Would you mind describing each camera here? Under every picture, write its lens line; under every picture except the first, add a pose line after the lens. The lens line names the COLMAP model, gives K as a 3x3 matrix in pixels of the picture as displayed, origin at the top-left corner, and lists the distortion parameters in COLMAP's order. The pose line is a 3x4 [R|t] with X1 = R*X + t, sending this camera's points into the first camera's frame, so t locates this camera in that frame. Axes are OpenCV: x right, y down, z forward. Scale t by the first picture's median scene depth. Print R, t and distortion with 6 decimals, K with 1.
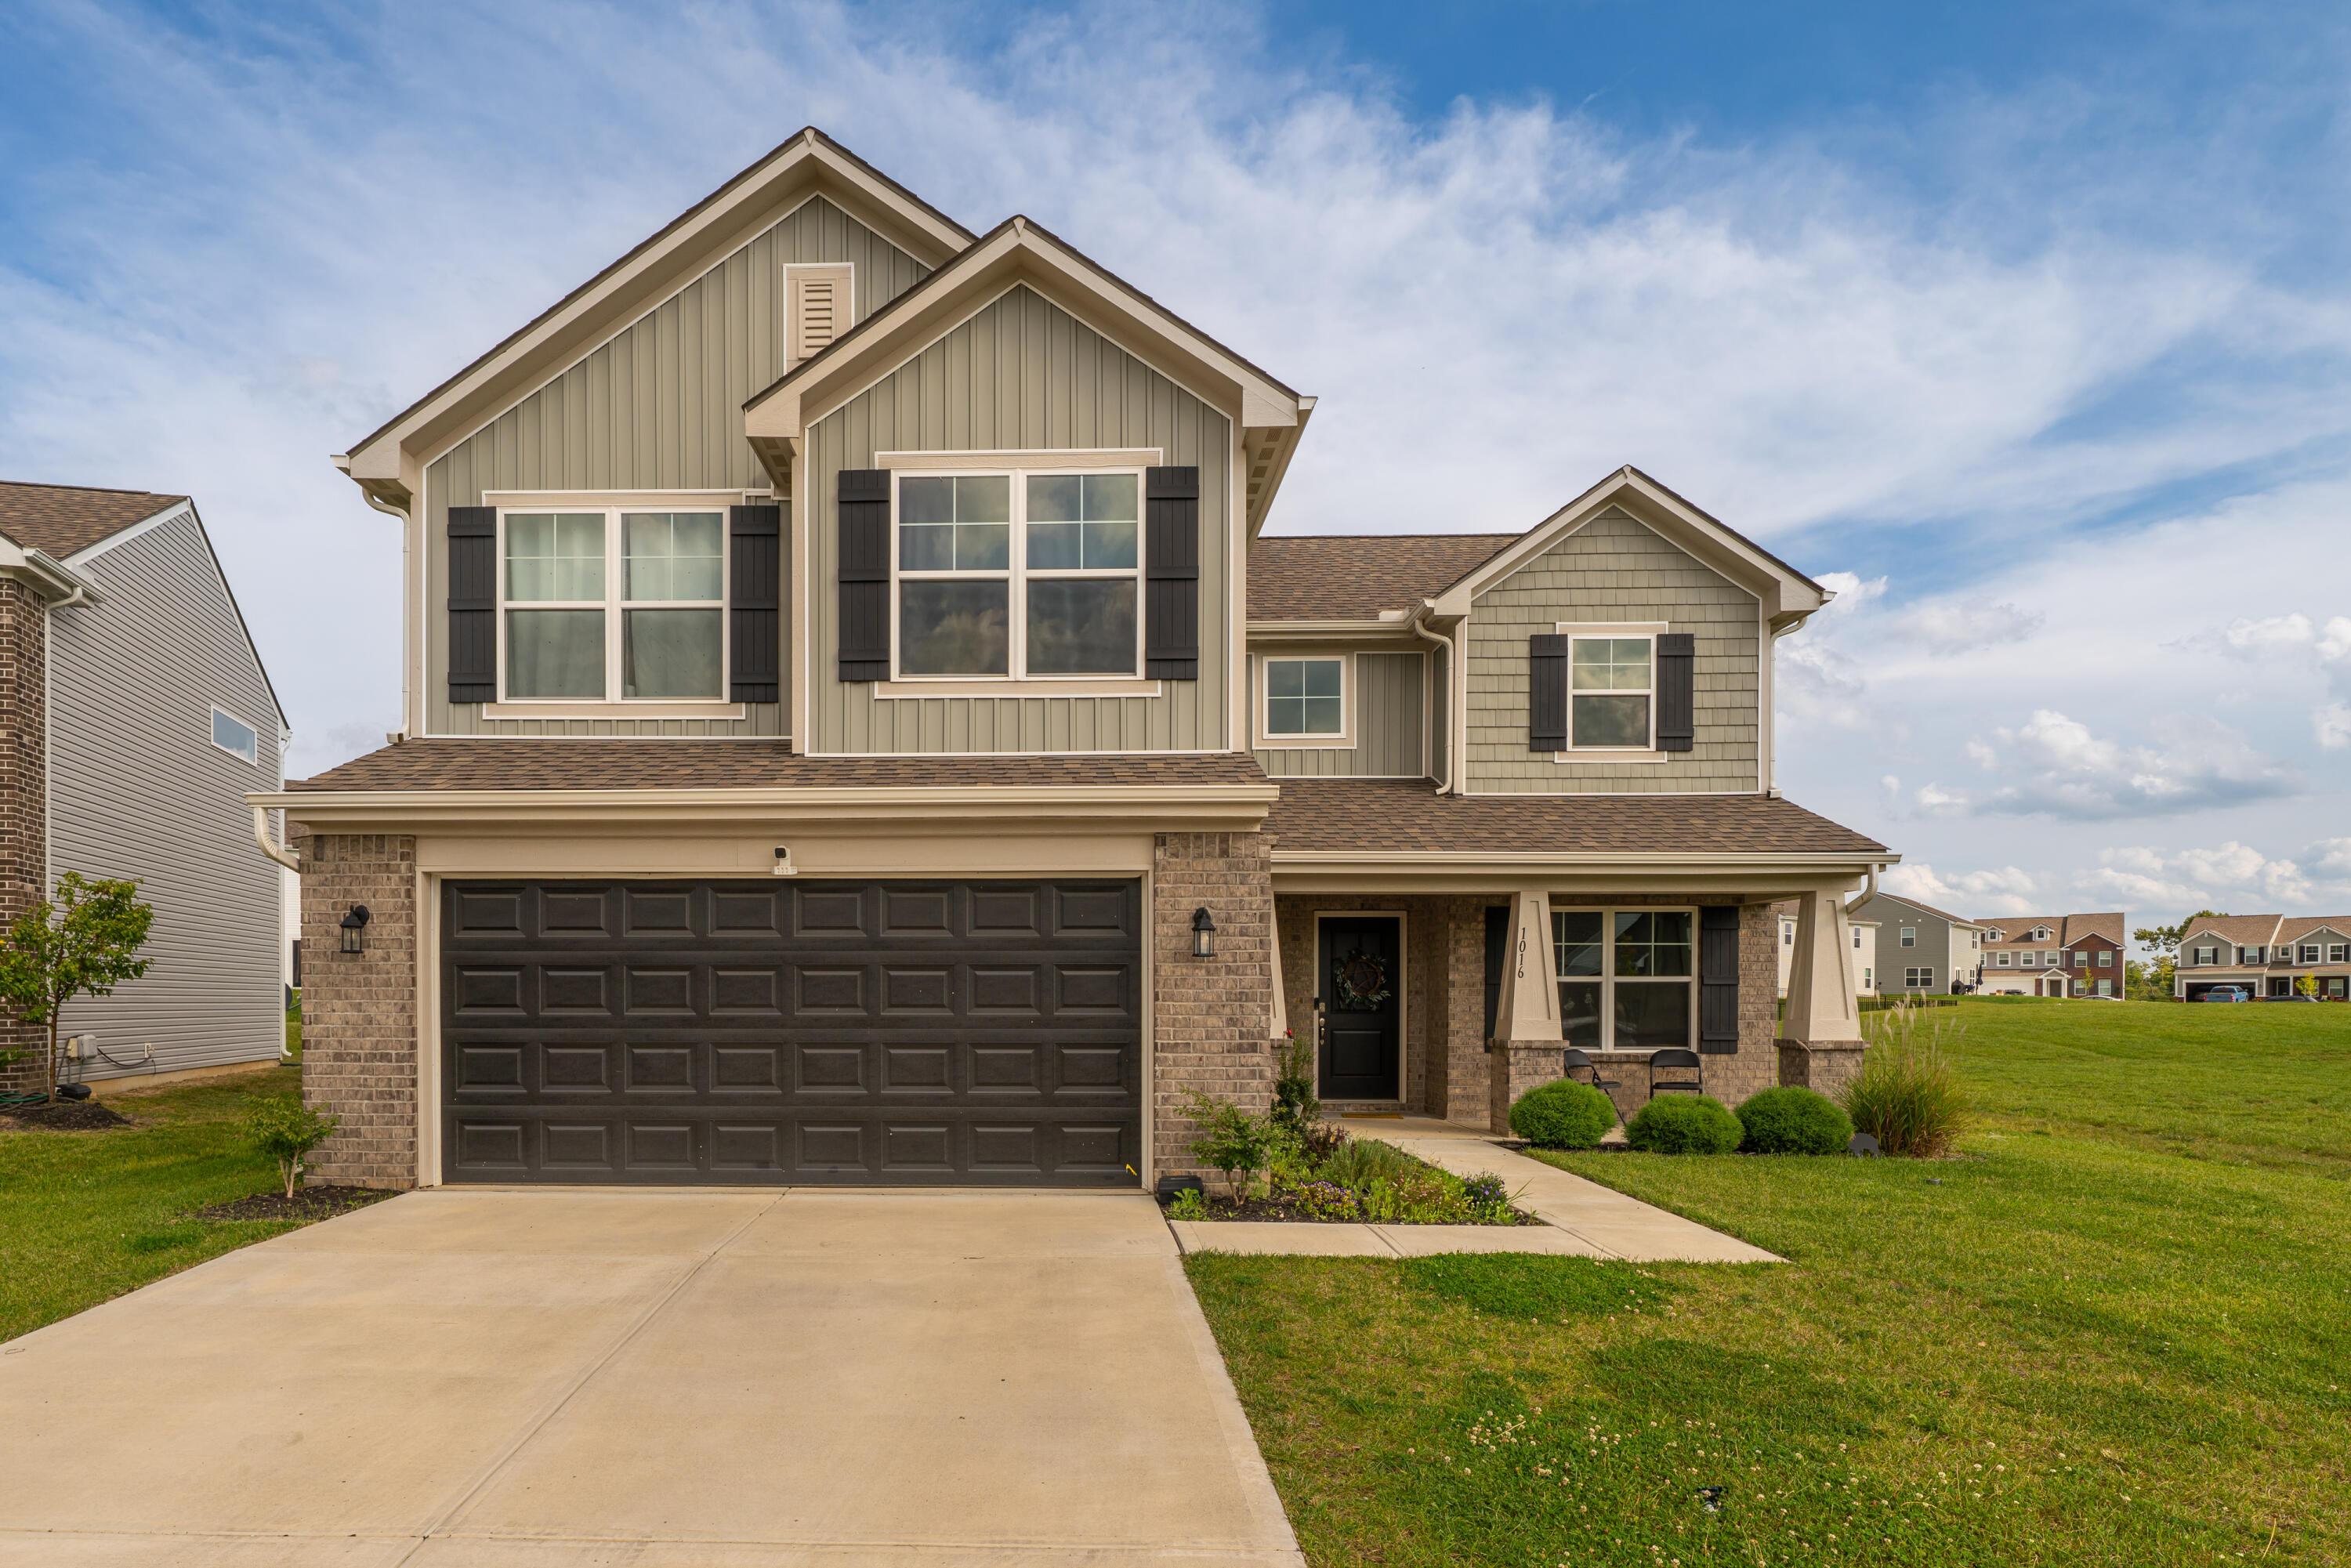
lens RADIAL K [[1268.9, 0, 1058.0], [0, 1268.9, 1009.6], [0, 0, 1]] dist [0.005857, 0.000668]
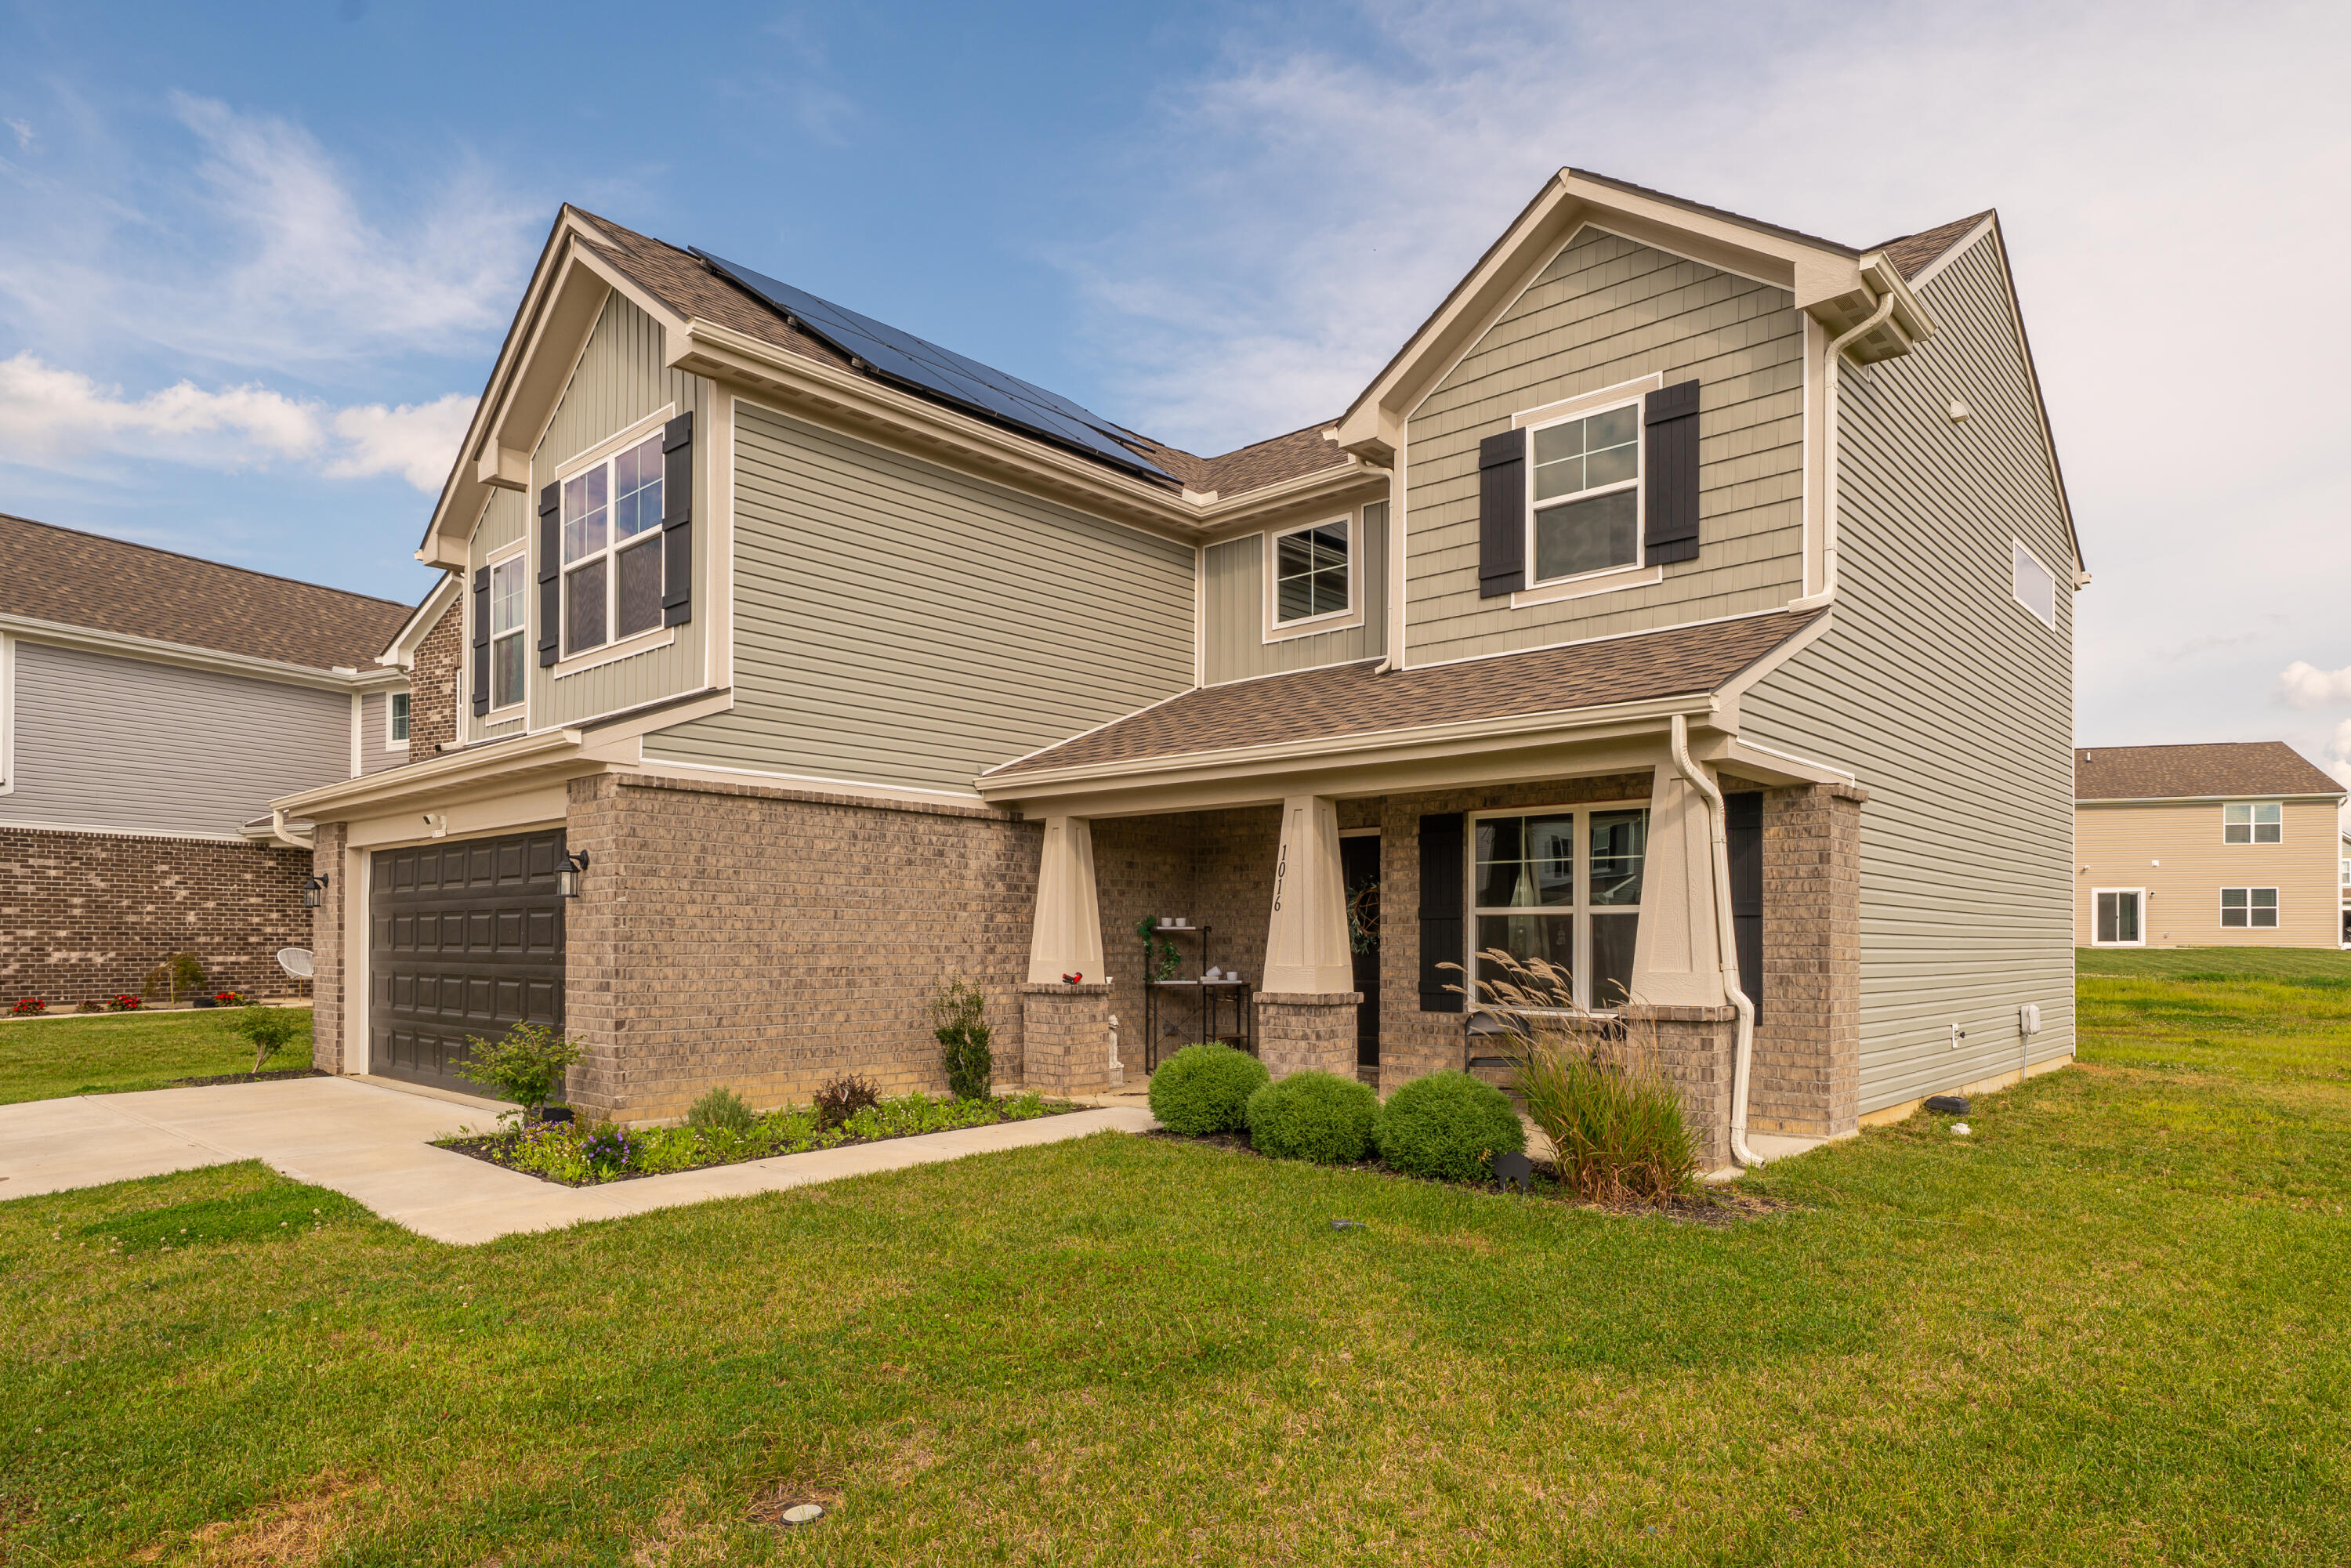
lens RADIAL K [[1337.9, 0, 1219.9], [0, 1337.9, 931.0], [0, 0, 1]] dist [-0.004379, -0.000210]
pose [[0.764908, -0.004582, -0.644124, 1.004826], [-0.006558, 0.999867, -0.014900, -0.000696], [0.644107, 0.015621, 0.764776, 0.429715]]
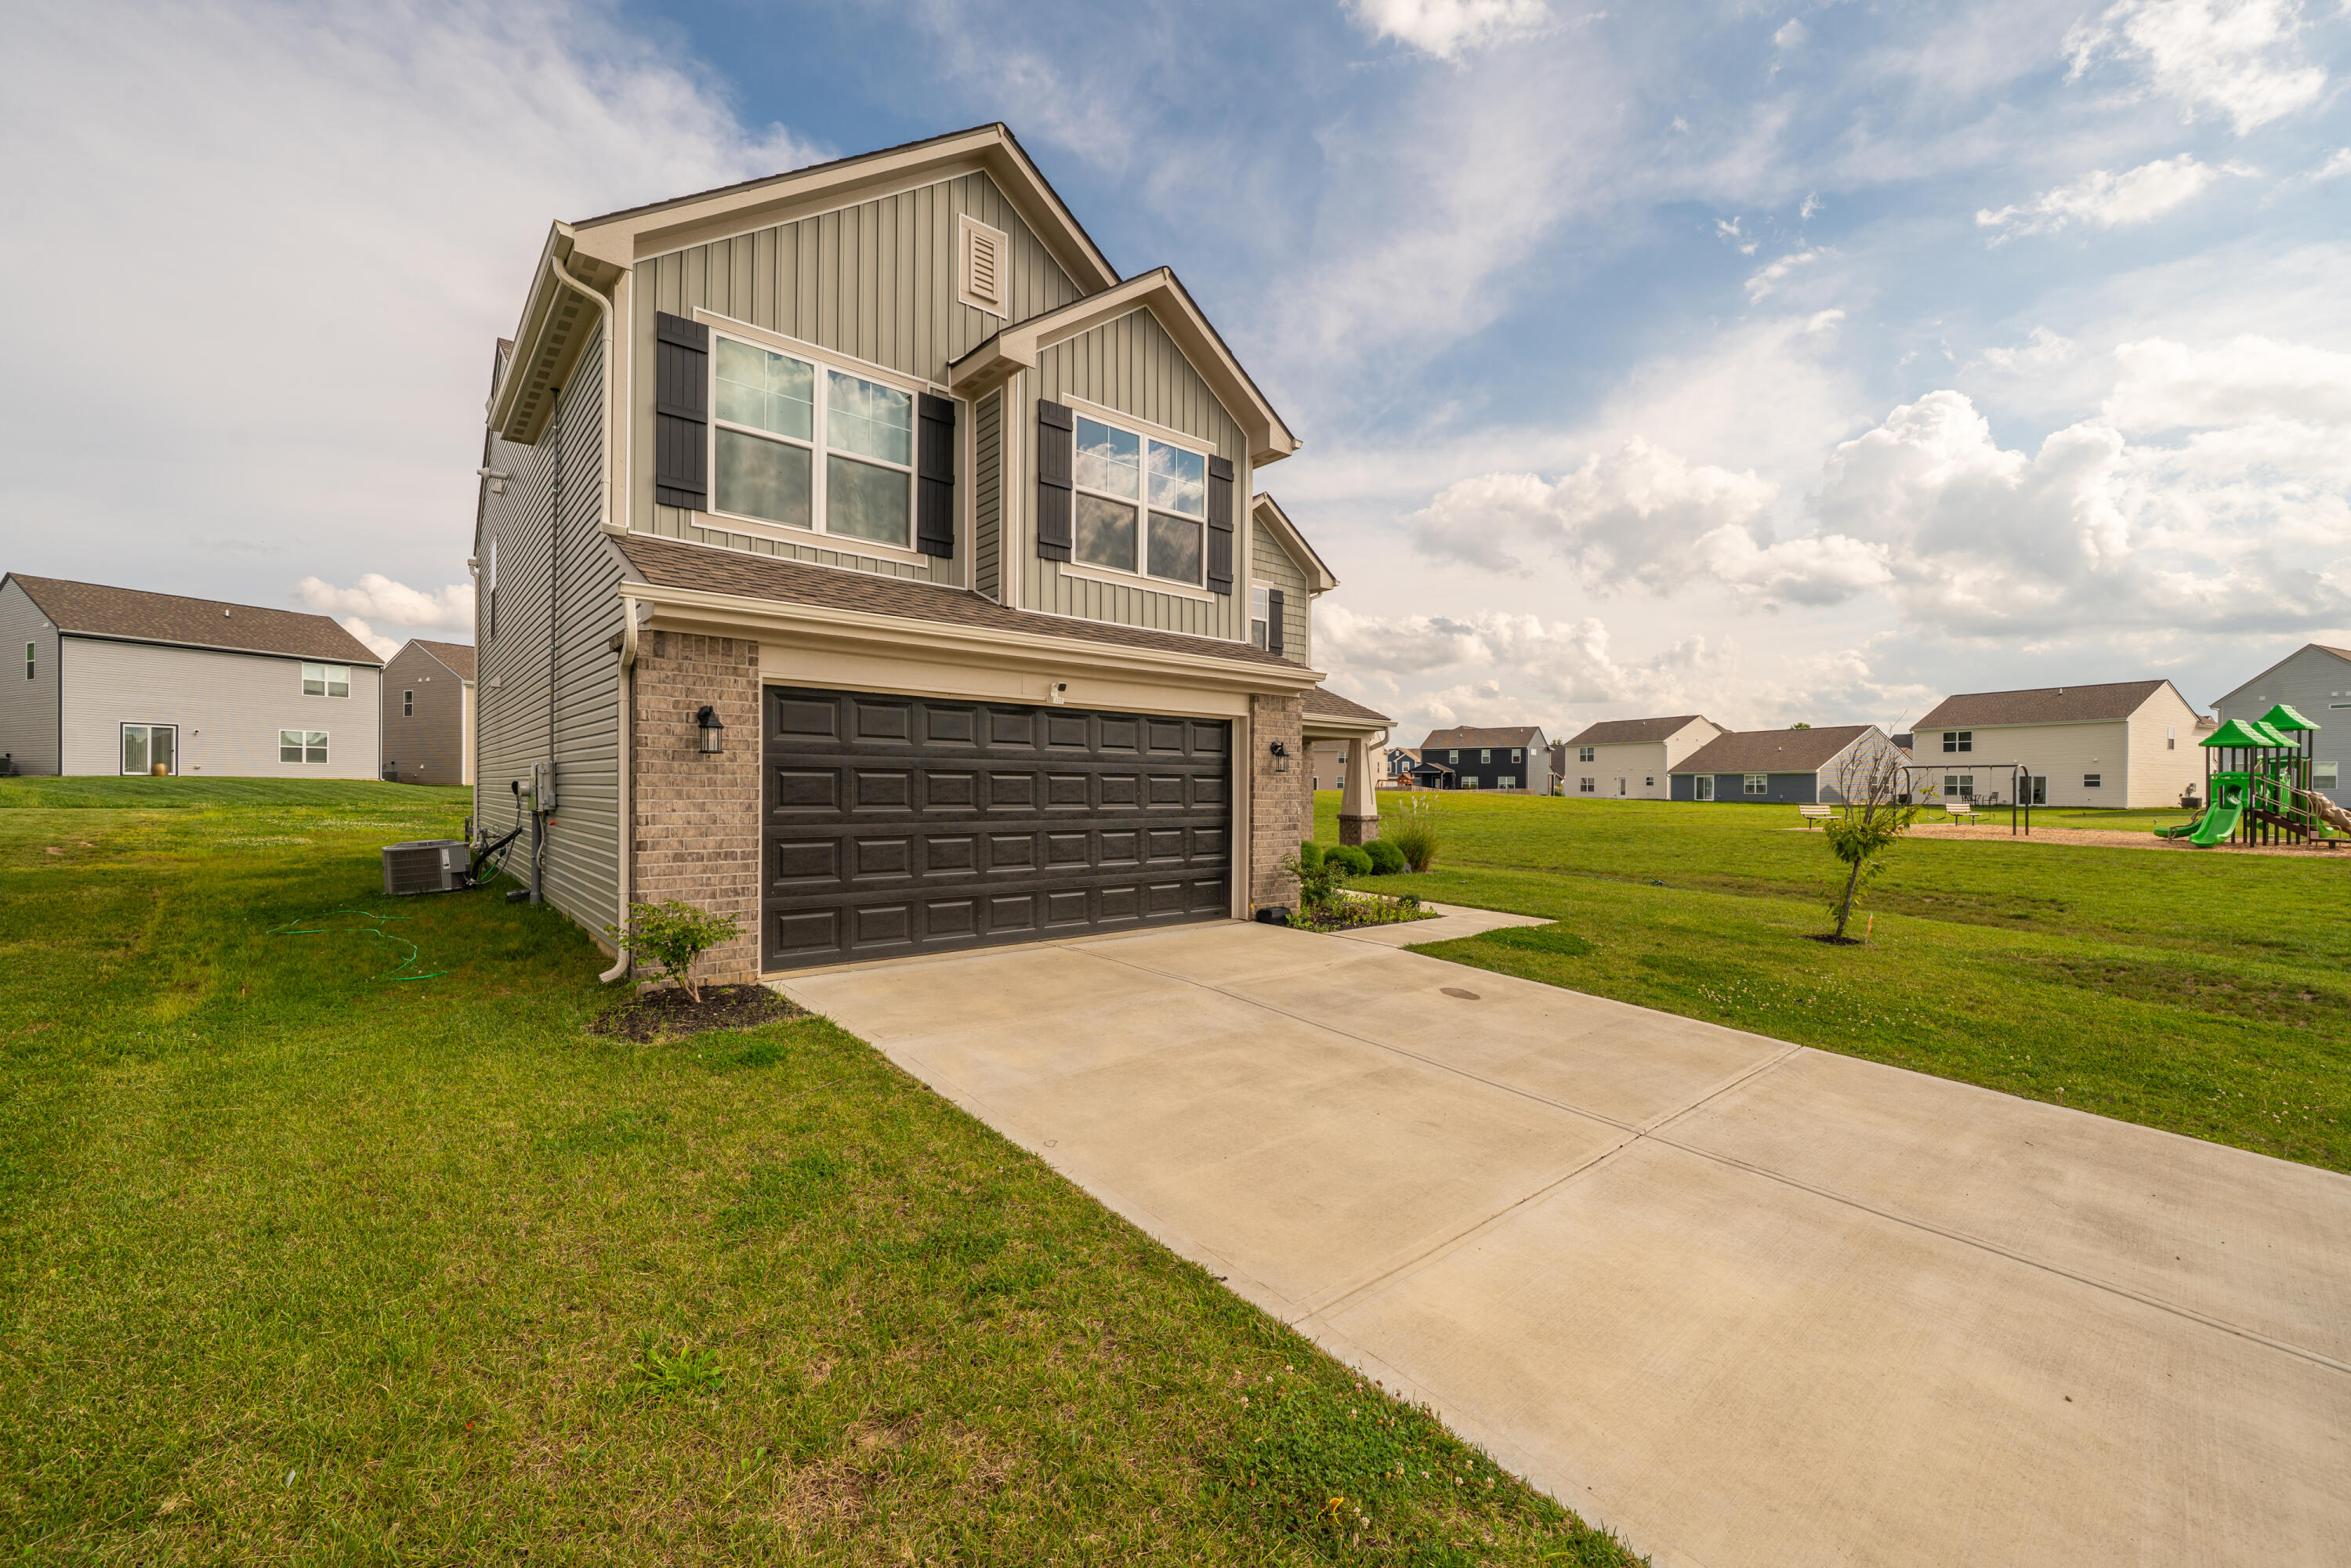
lens RADIAL K [[943.4, 0, 1177.2], [0, 943.4, 789.7], [0, 0, 1]] dist [0.003464, 0.000072]
pose [[0.731806, 0.004000, 0.681501, -0.689629], [0.001254, 0.999973, -0.007216, -0.008445], [-0.681512, 0.006136, 0.731782, 0.173049]]
